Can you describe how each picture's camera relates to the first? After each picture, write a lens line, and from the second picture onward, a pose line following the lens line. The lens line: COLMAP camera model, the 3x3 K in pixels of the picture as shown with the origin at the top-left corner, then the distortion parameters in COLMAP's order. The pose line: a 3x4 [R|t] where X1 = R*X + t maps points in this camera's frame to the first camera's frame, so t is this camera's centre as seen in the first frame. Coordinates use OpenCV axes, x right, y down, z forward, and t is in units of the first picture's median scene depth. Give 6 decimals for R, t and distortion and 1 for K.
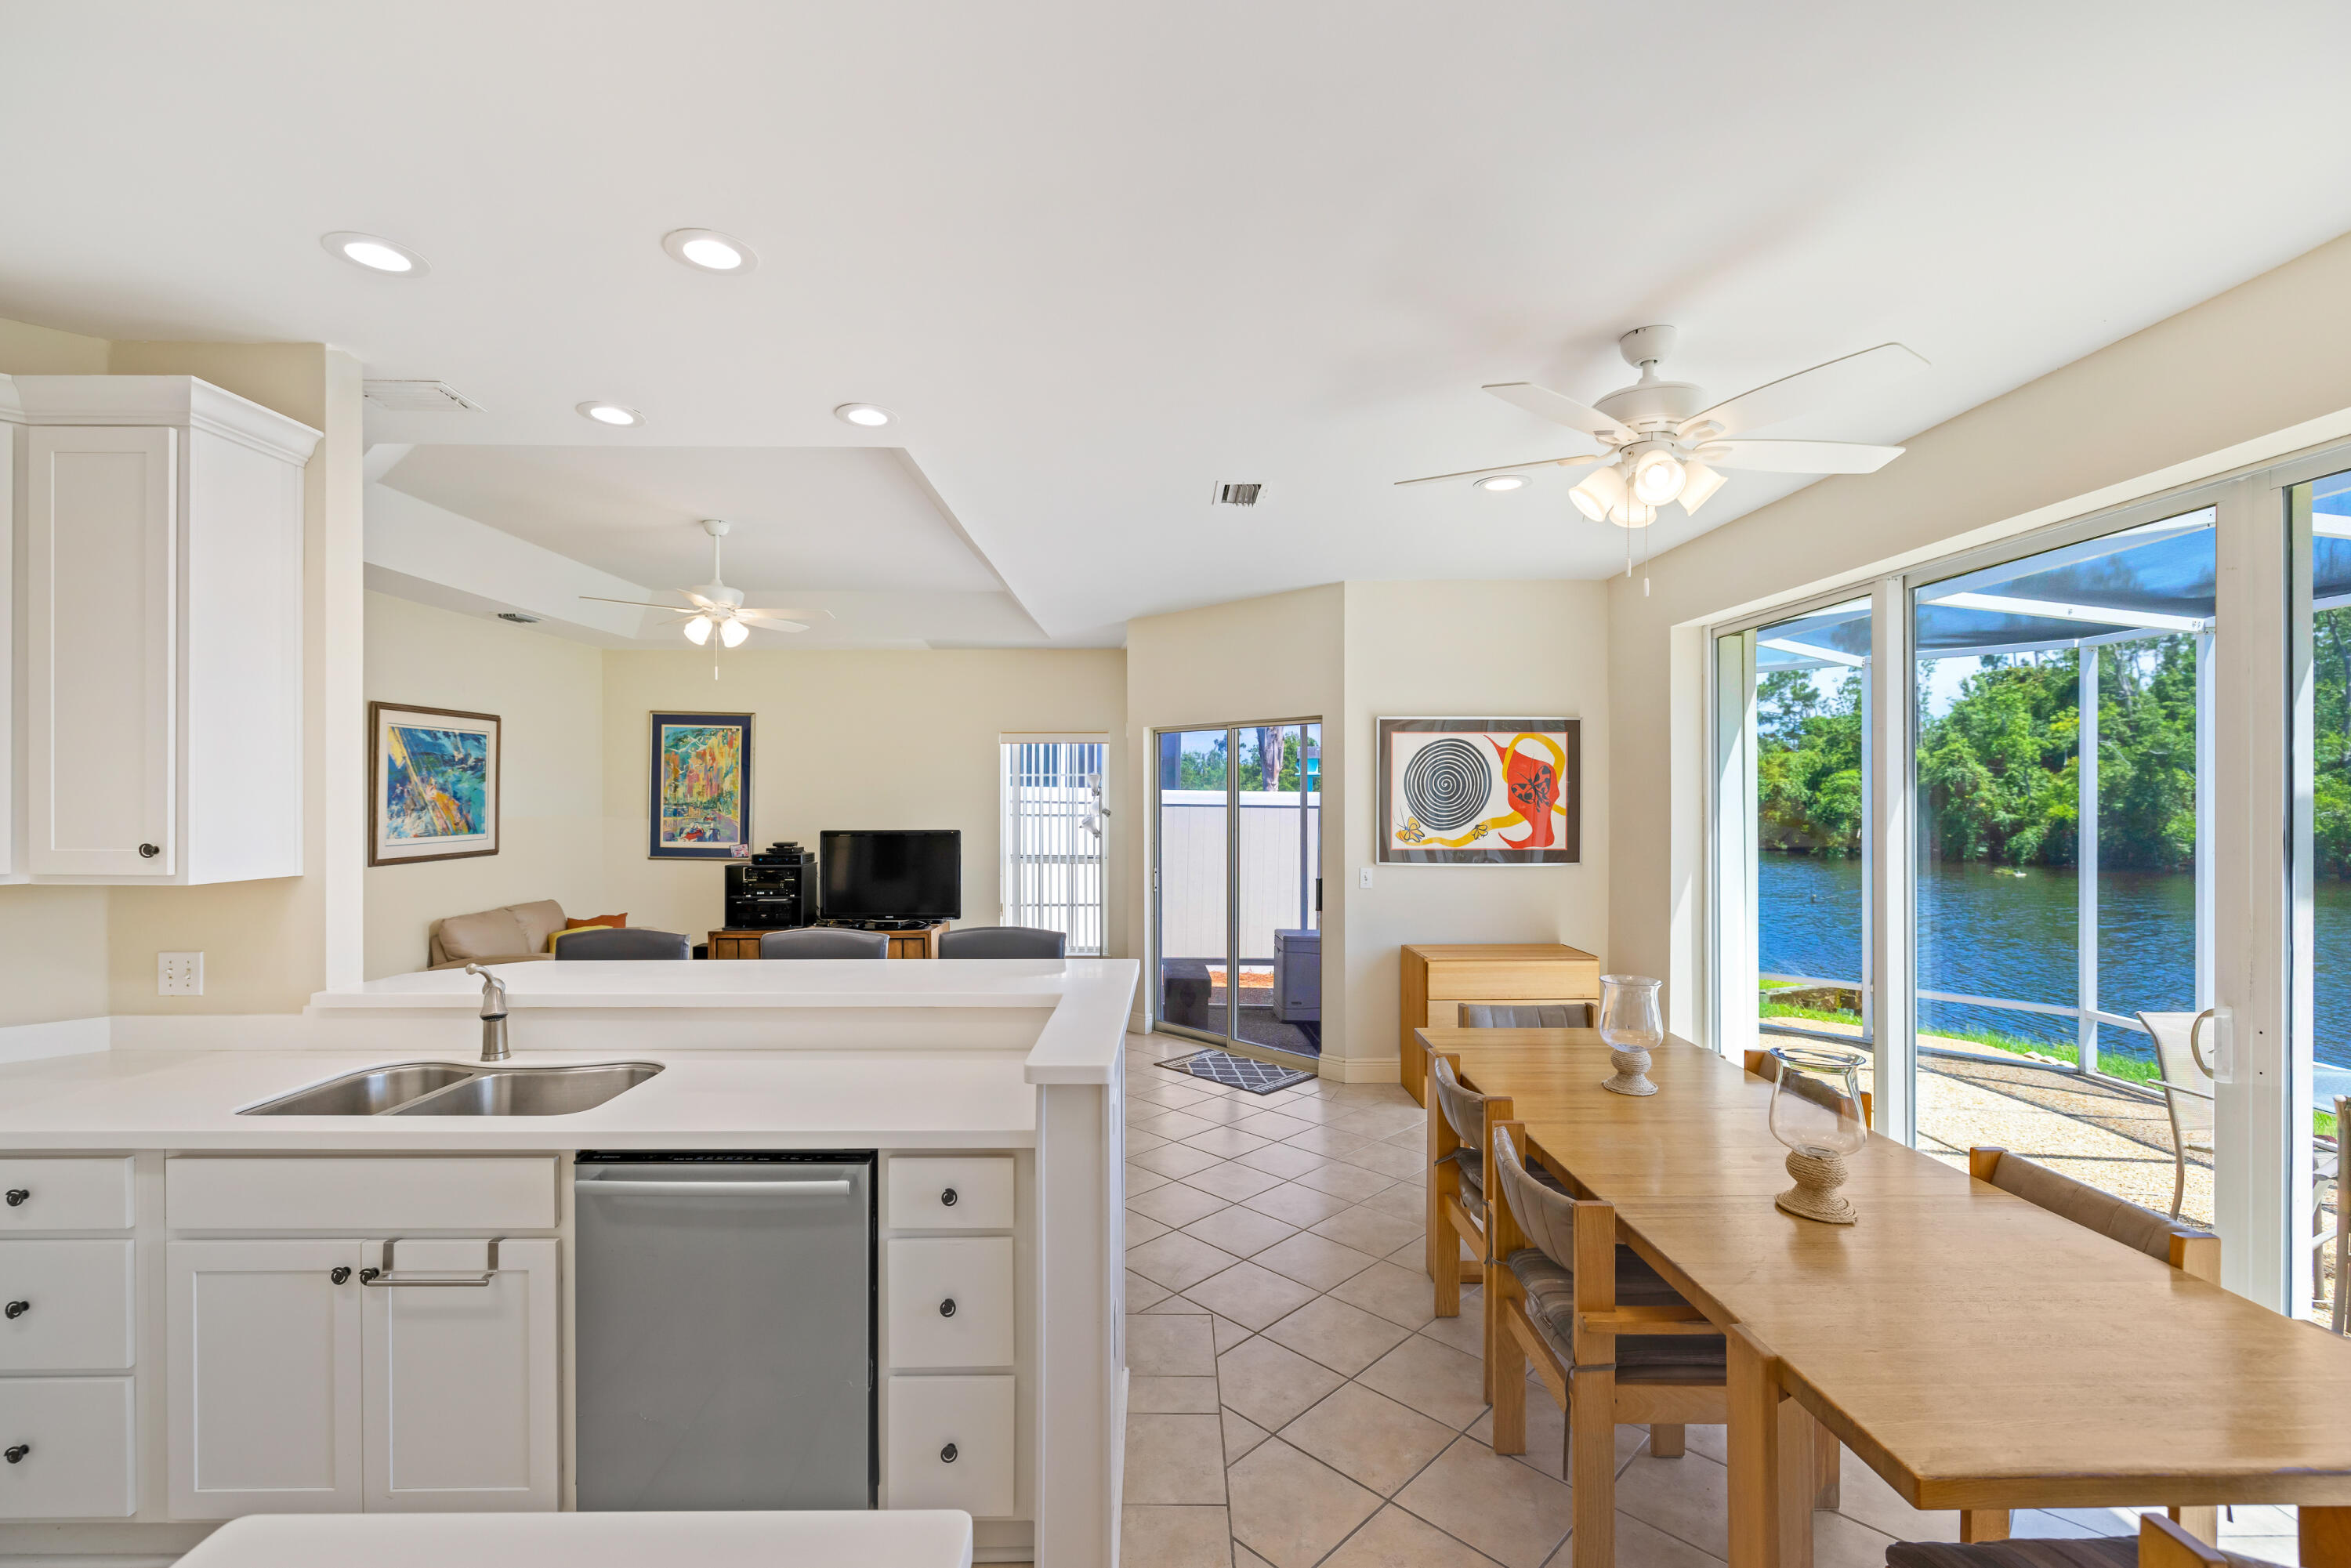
lens RADIAL K [[1017.7, 0, 1193.0], [0, 1017.7, 794.5], [0, 0, 1]] dist [-0.008954, 0.001340]
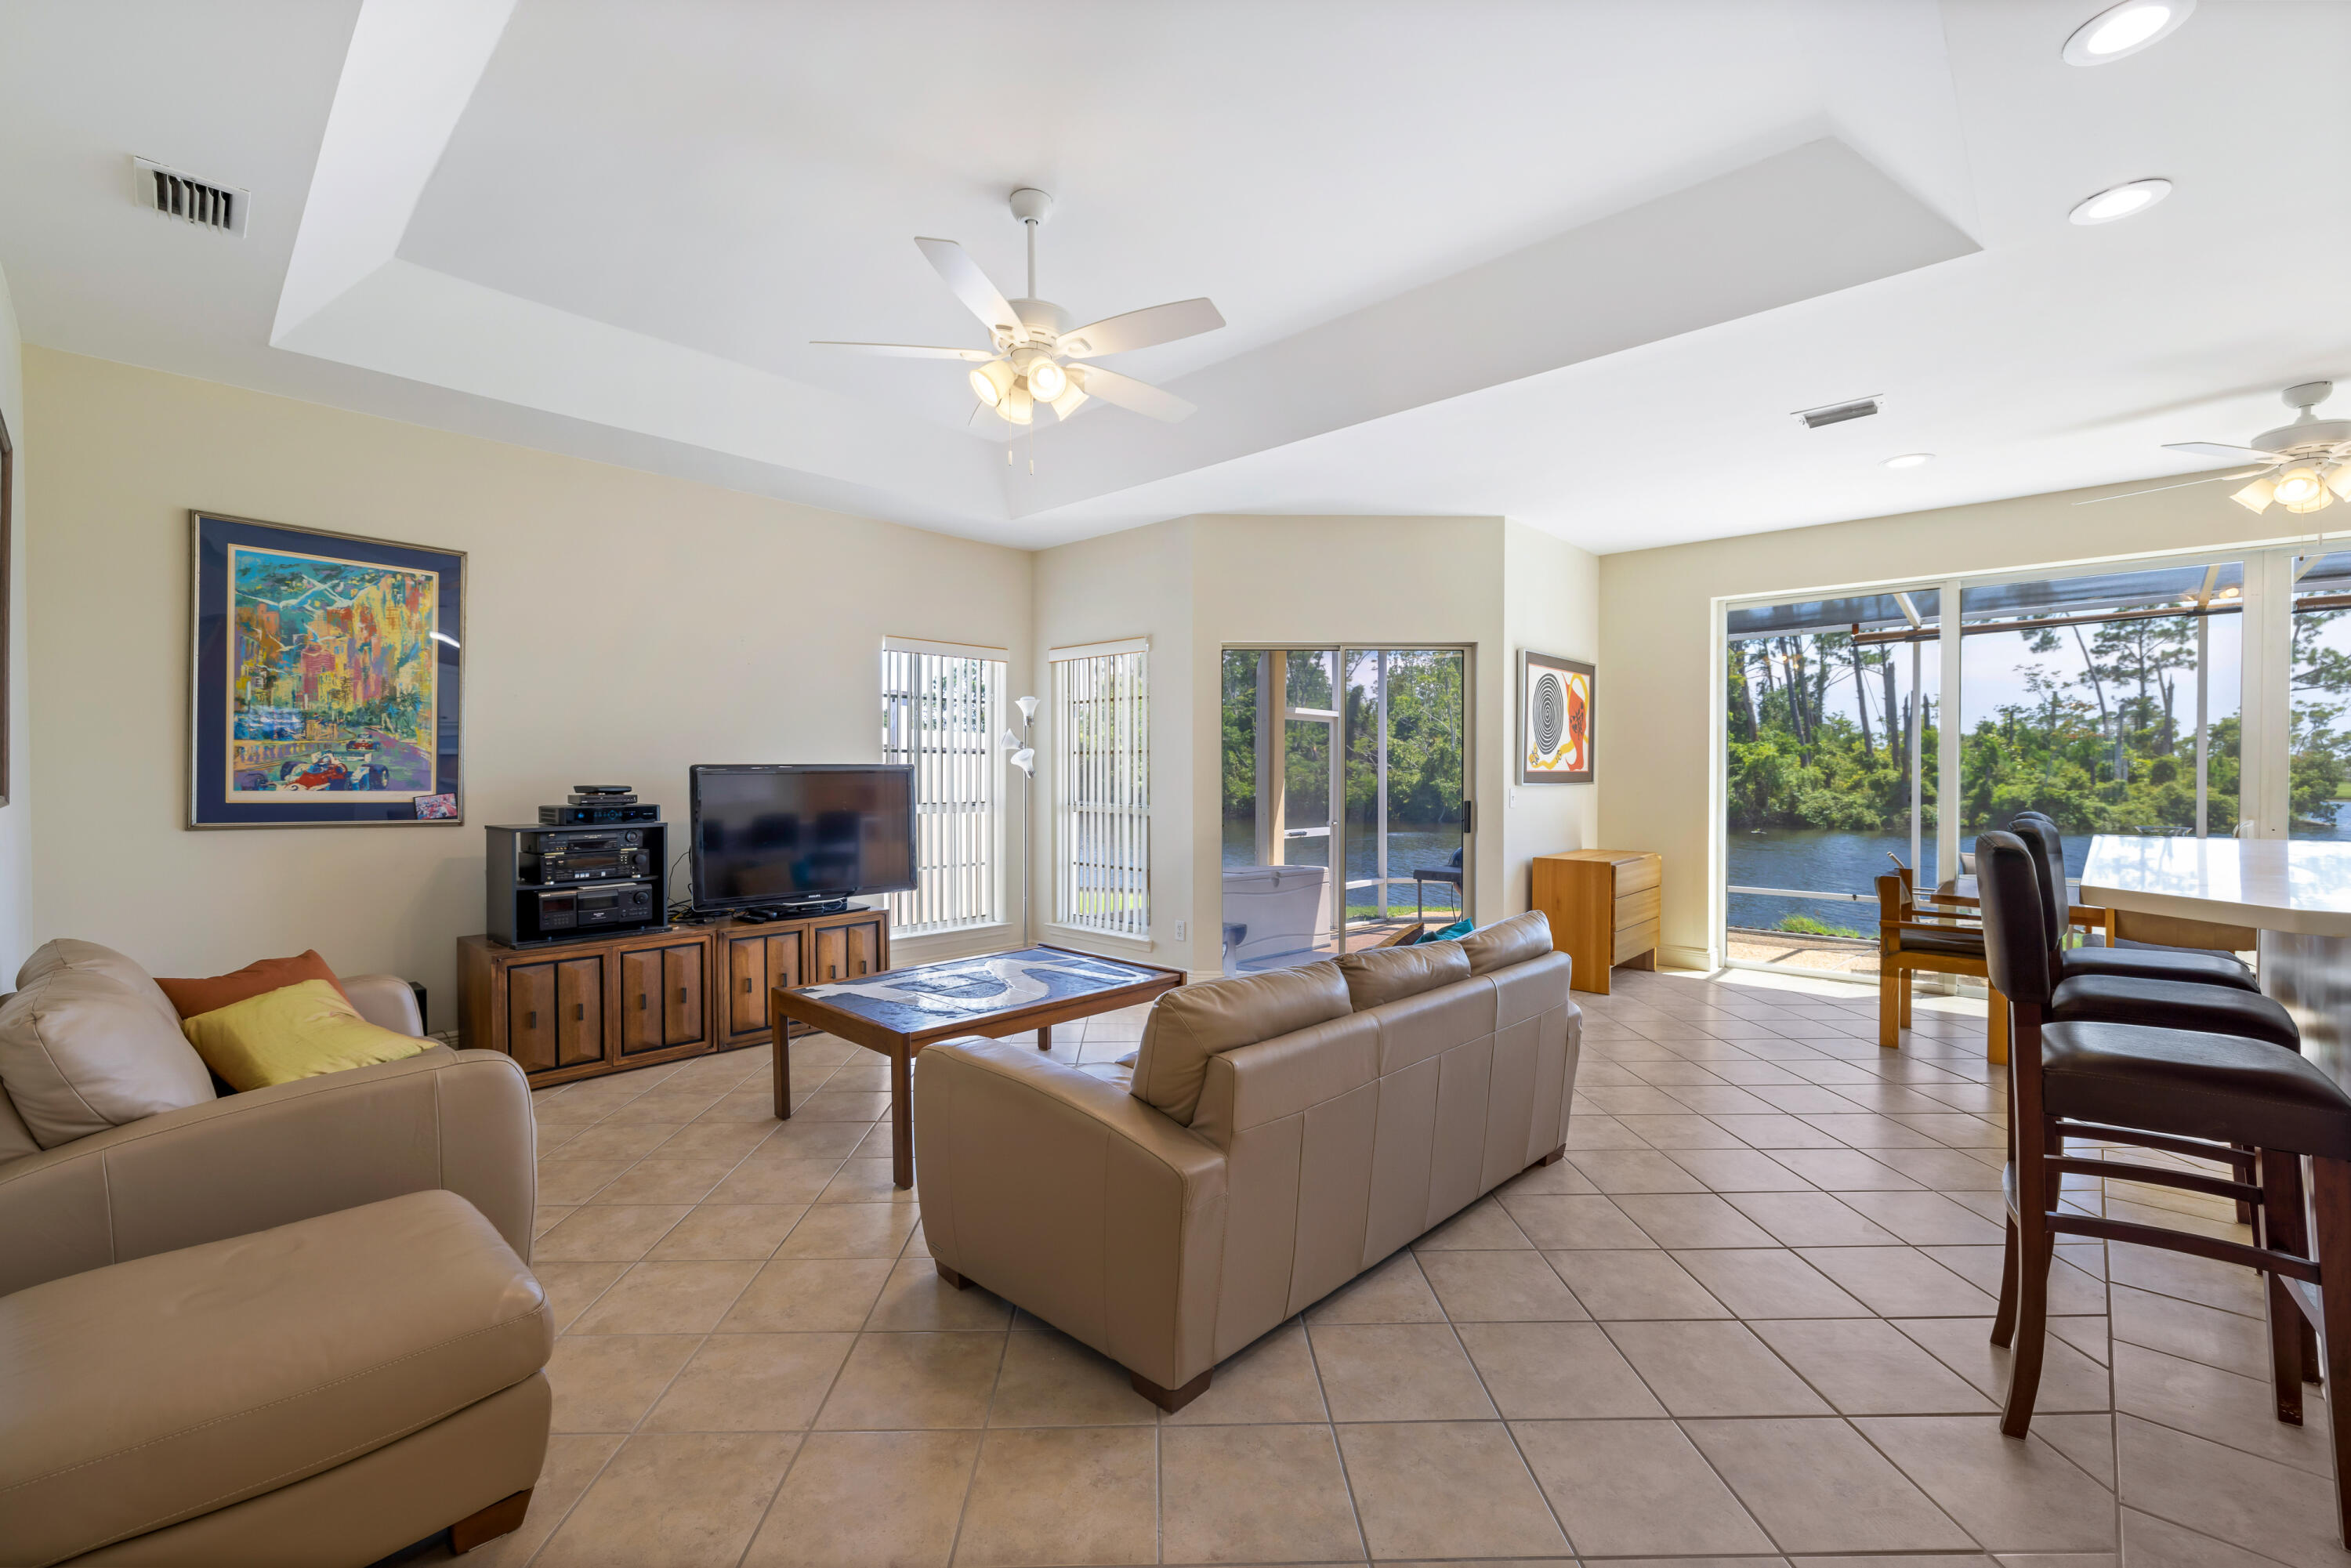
lens RADIAL K [[976.4, 0, 1178.3], [0, 976.4, 786.8], [0, 0, 1]] dist [0.002494, -0.001091]
pose [[0.697205, -0.010914, 0.716788, -0.743974], [-0.000209, 0.999881, 0.015429, 0.050088], [-0.716871, -0.010907, 0.697120, 0.511380]]
